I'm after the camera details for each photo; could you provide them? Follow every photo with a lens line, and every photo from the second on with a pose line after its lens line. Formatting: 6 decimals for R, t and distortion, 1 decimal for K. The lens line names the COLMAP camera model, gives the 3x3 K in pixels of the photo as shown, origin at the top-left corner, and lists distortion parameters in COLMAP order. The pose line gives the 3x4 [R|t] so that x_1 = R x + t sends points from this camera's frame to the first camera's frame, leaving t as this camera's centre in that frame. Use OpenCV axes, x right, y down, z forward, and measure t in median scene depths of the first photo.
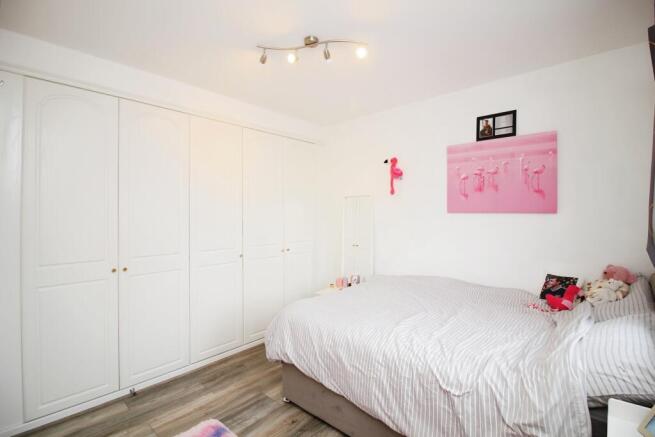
lens RADIAL K [[304.9, 0, 328.3], [0, 304.9, 216.8], [0, 0, 1]] dist [-0.012933, -0.001896]
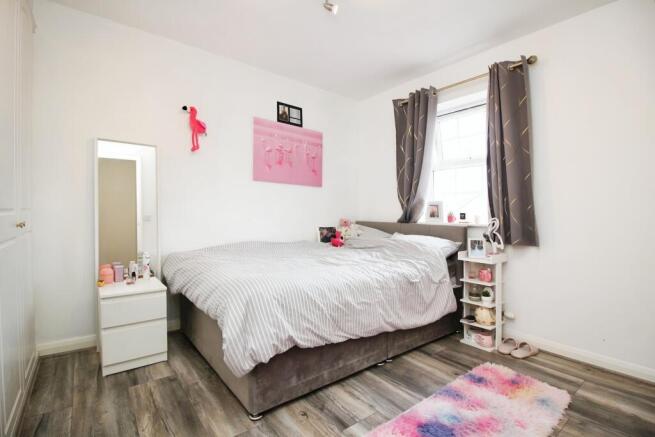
lens RADIAL K [[304.9, 0, 328.1], [0, 304.9, 221.9], [0, 0, 1]] dist [-0.012933, -0.001896]
pose [[0.172830, -0.012561, 0.984872, -0.673167], [-0.012051, 0.999817, 0.014866, 0.125899], [-0.984878, -0.014438, 0.172647, 0.622379]]
